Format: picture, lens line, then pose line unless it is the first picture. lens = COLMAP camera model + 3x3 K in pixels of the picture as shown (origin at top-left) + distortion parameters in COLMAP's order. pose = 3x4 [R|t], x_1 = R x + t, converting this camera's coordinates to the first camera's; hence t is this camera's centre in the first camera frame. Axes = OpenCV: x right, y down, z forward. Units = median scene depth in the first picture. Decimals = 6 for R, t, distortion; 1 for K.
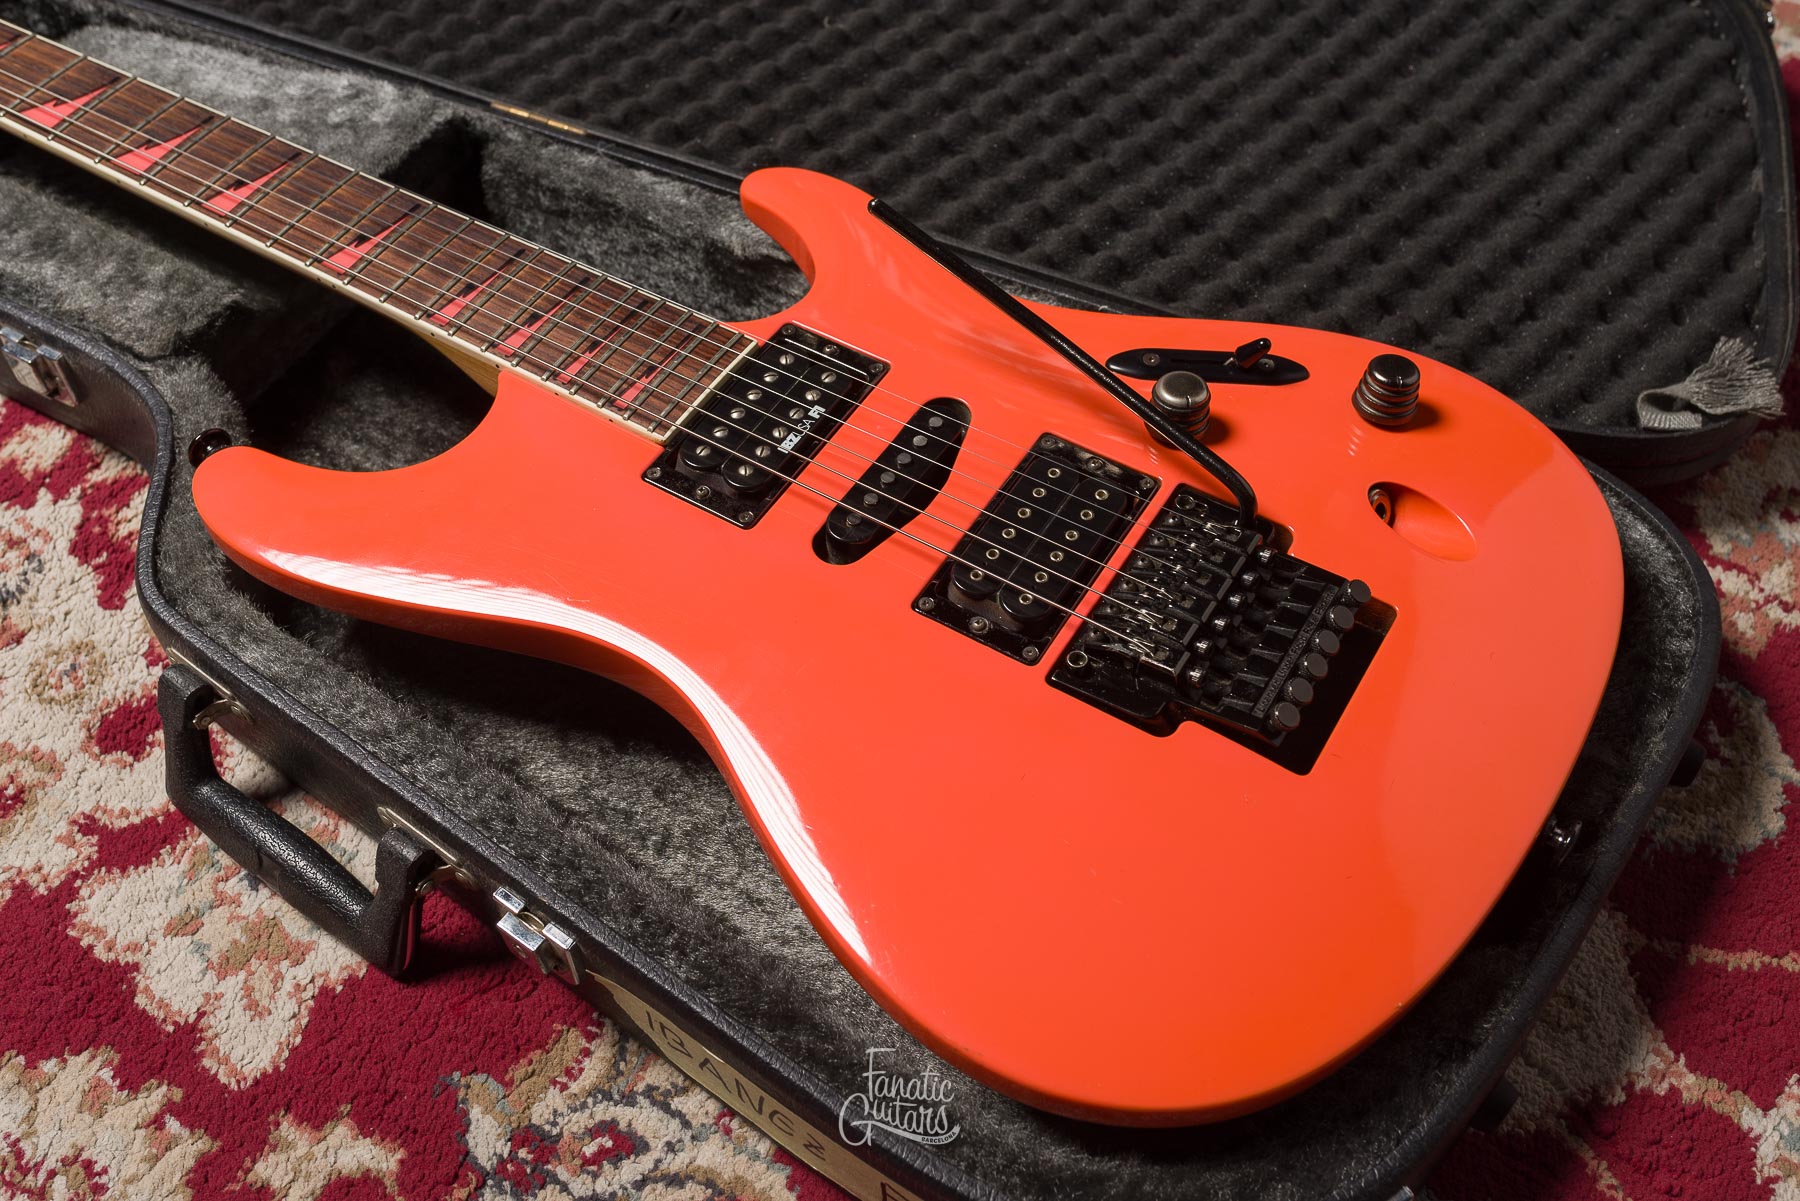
lens RADIAL K [[1756.4, 0, 900.0], [0, 1756.4, 600.5], [0, 0, 1]] dist [-0.004769, 0.005846]
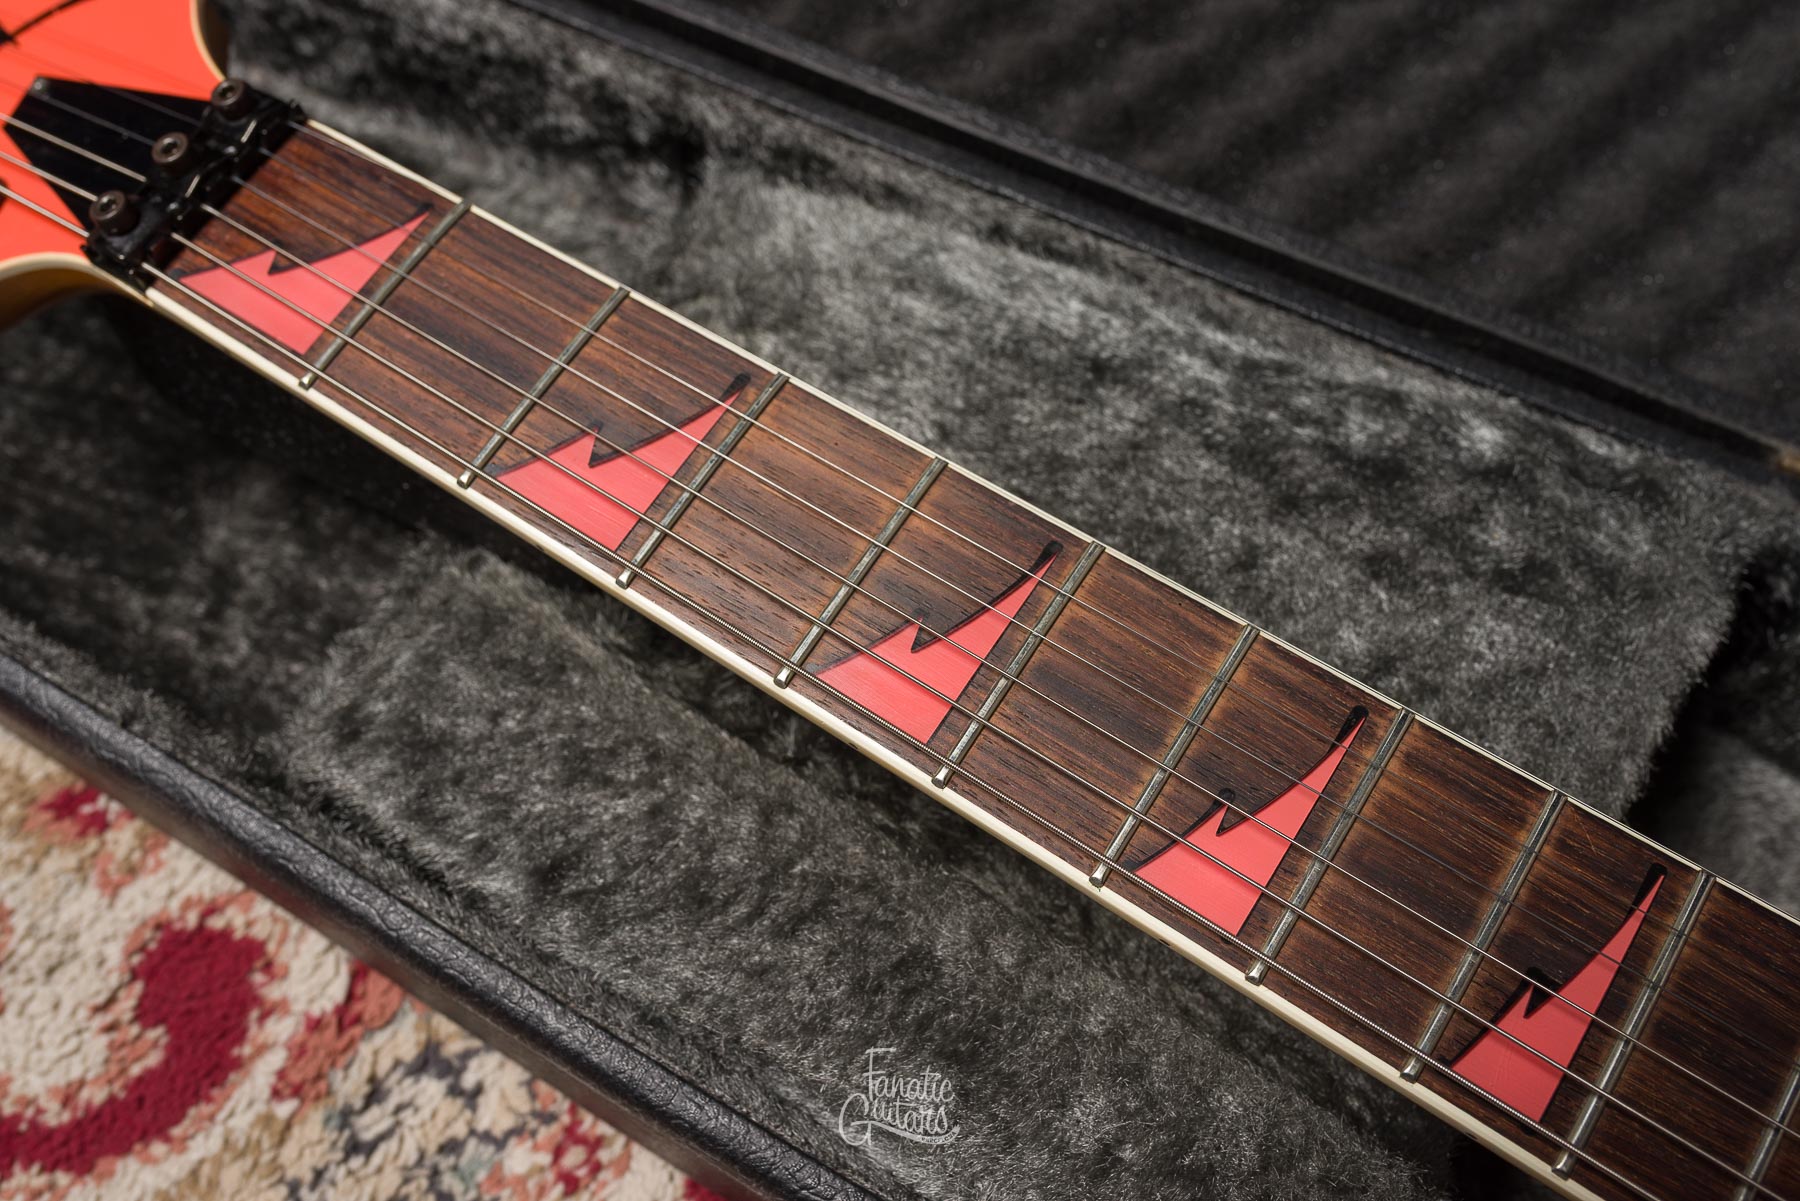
lens RADIAL K [[1824.8, 0, 894.9], [0, 1824.8, 598.0], [0, 0, 1]] dist [-0.002893, 0.003239]
pose [[0.999545, 0.018920, -0.023490, -0.552095], [-0.013342, 0.975804, 0.218239, -0.436521], [0.027051, -0.217827, 0.975613, 0.719924]]
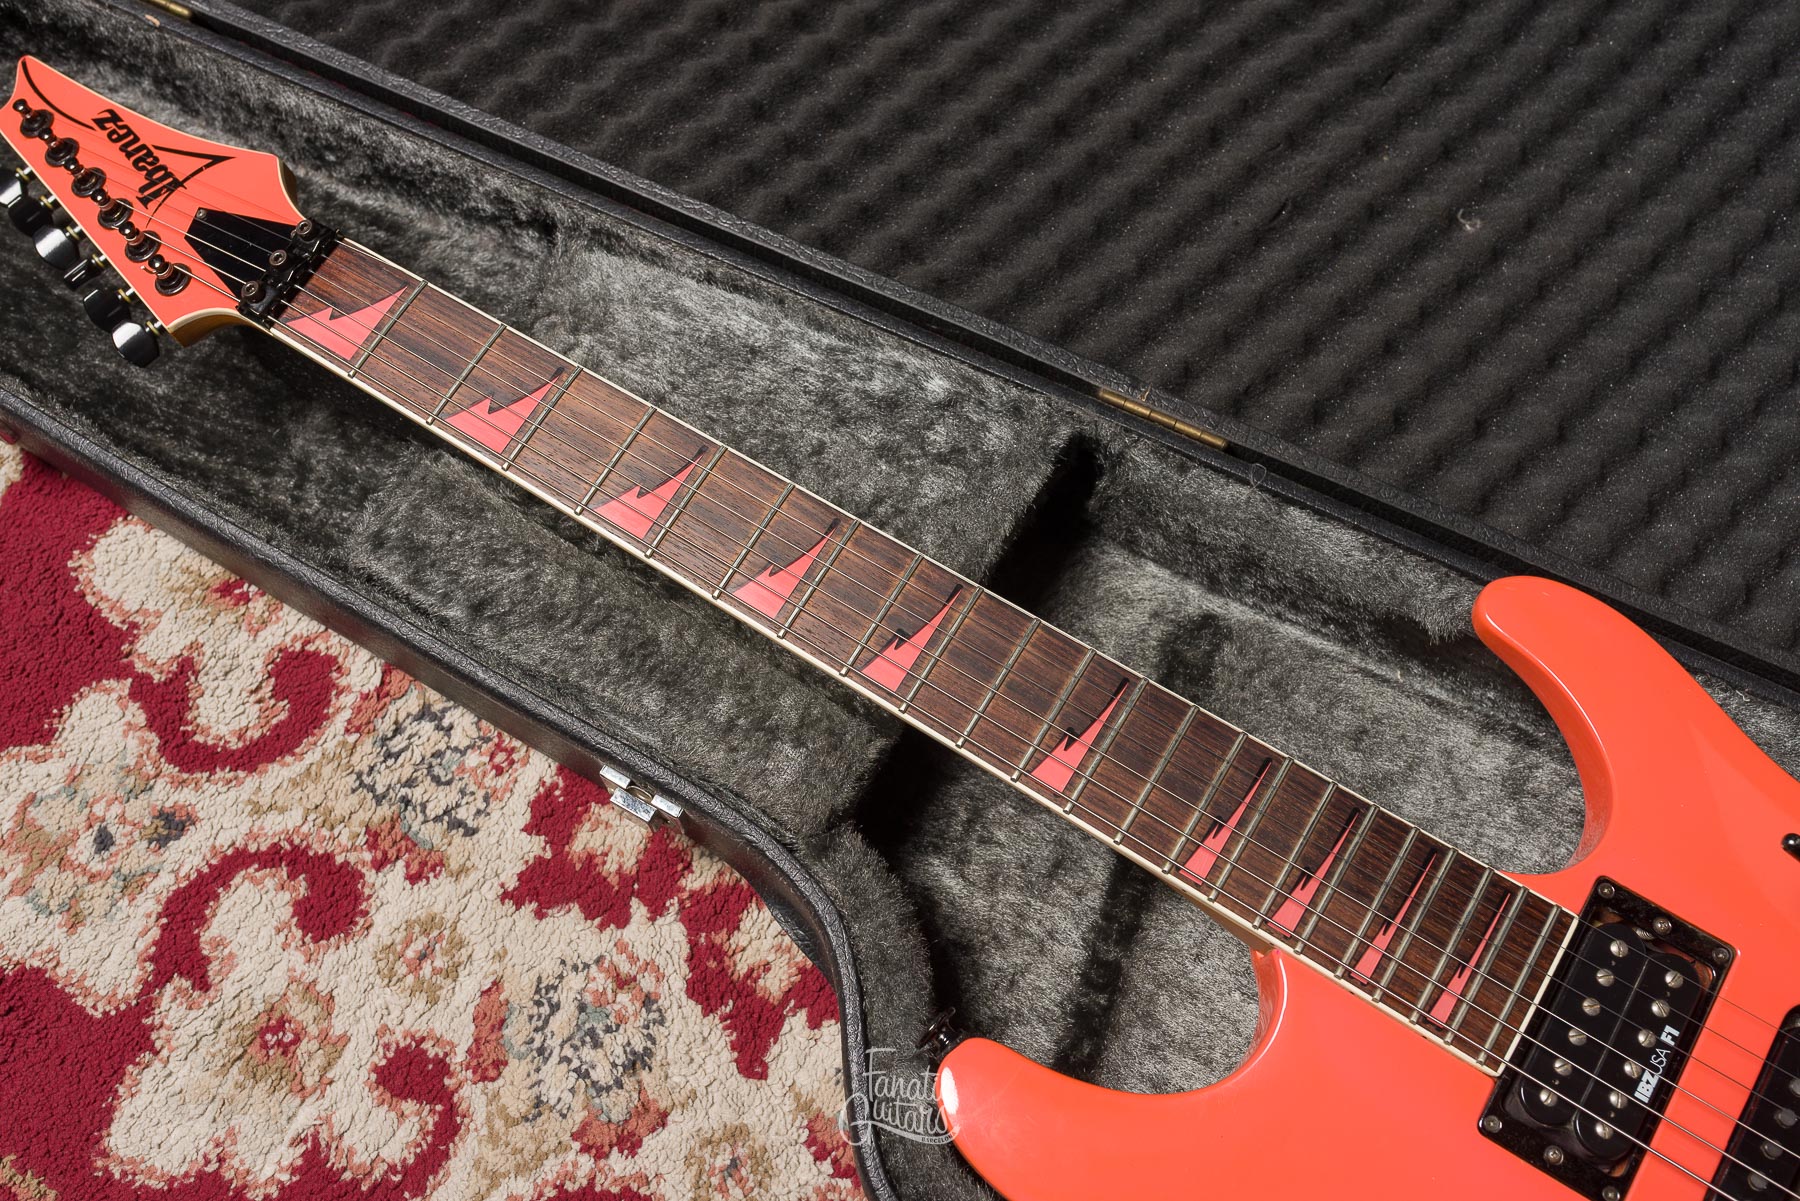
lens RADIAL K [[1756.4, 0, 900.0], [0, 1756.4, 600.5], [0, 0, 1]] dist [-0.004769, 0.005846]
pose [[0.999981, 0.000141, -0.006120, -0.409932], [0.001692, 0.954453, 0.298356, -0.555658], [0.005883, -0.298361, 0.954435, 0.233466]]
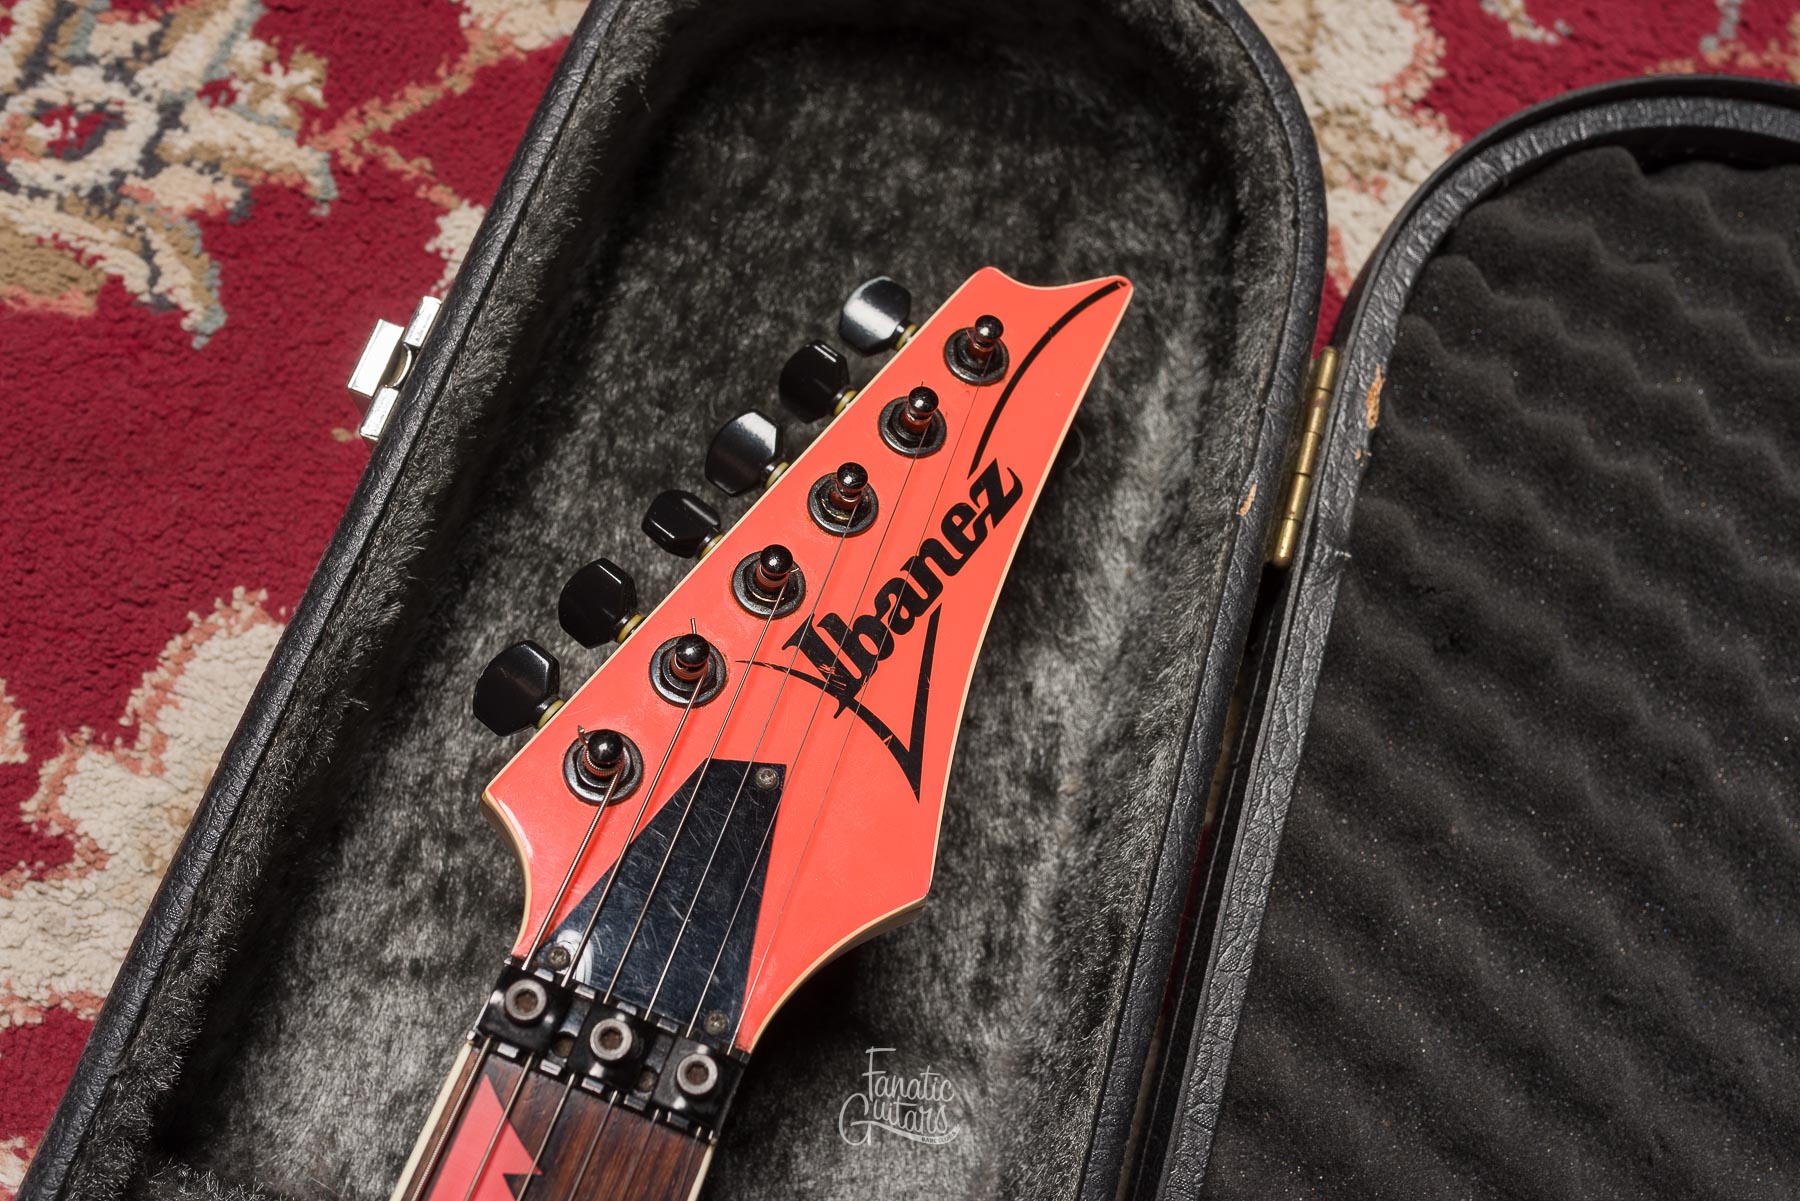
lens RADIAL K [[1756.4, 0, 900.0], [0, 1756.4, 600.5], [0, 0, 1]] dist [-0.004769, 0.005846]
pose [[0.169046, 0.961998, -0.214438, -0.767393], [-0.849452, 0.252545, 0.463307, -0.739718], [0.499855, 0.103835, 0.859862, 0.882058]]
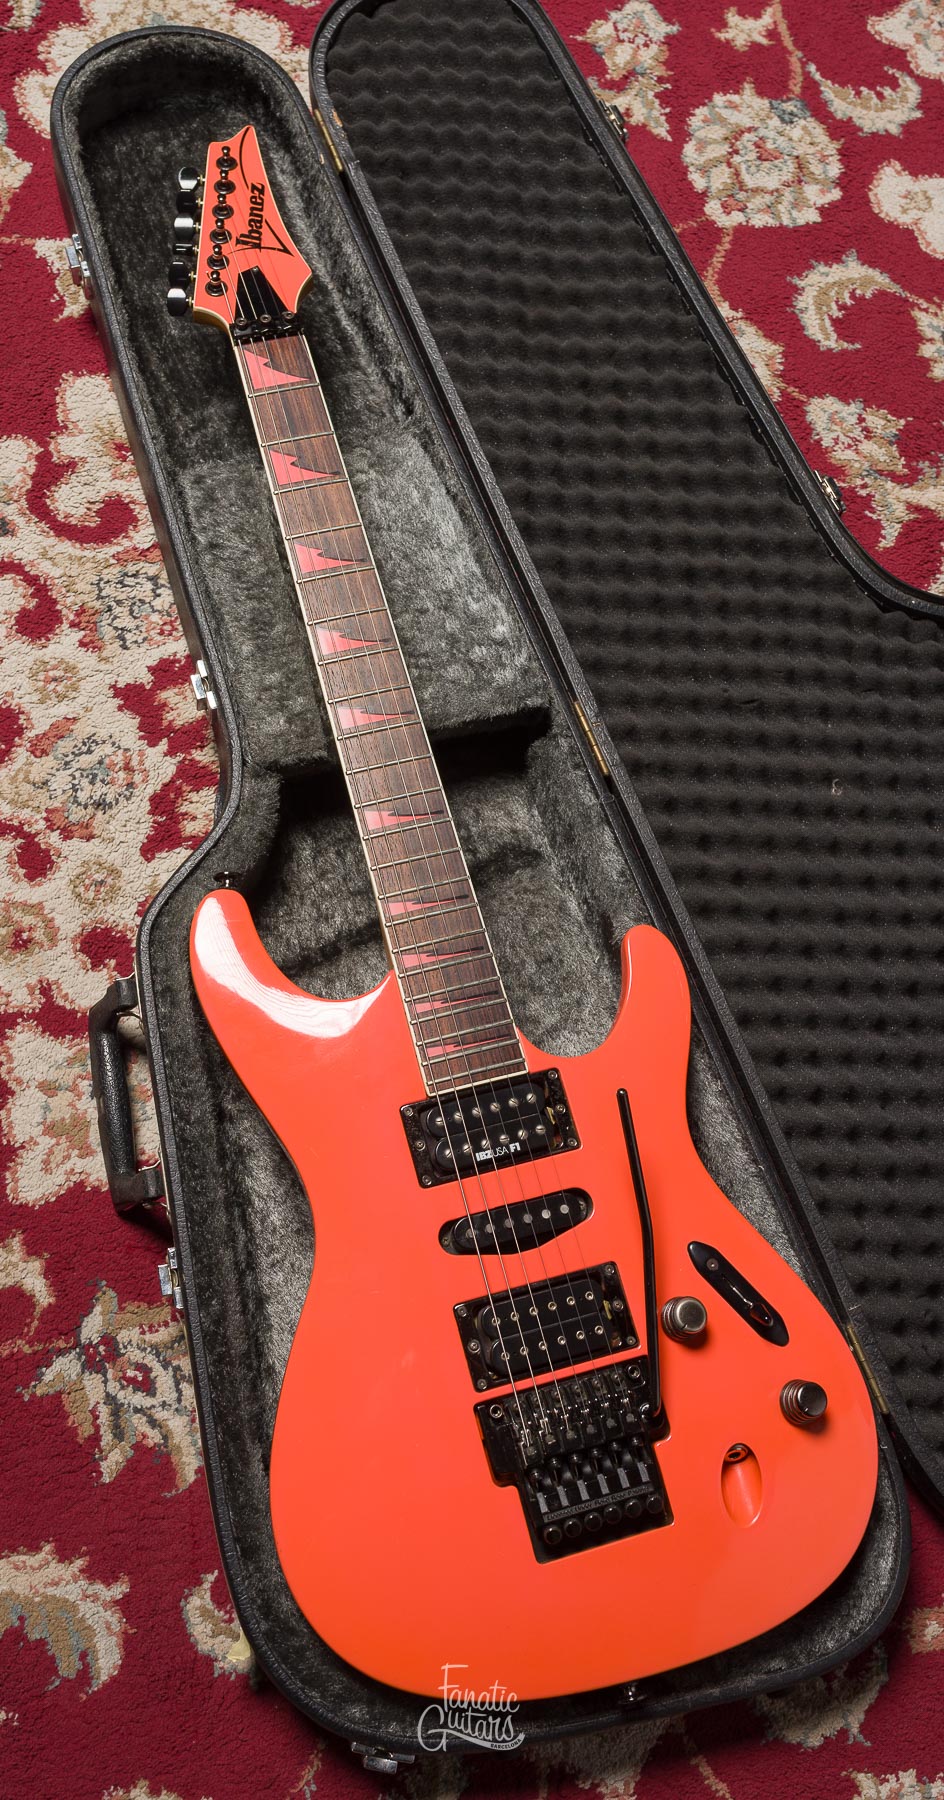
lens RADIAL K [[1739.1, 0, 453.1], [0, 1739.1, 898.6], [0, 0, 1]] dist [-0.002042, -0.002358]
pose [[0.726896, 0.677905, -0.109851, -0.065376], [-0.613254, 0.712743, 0.340466, -0.730841], [0.309099, -0.180117, 0.933818, -0.391463]]
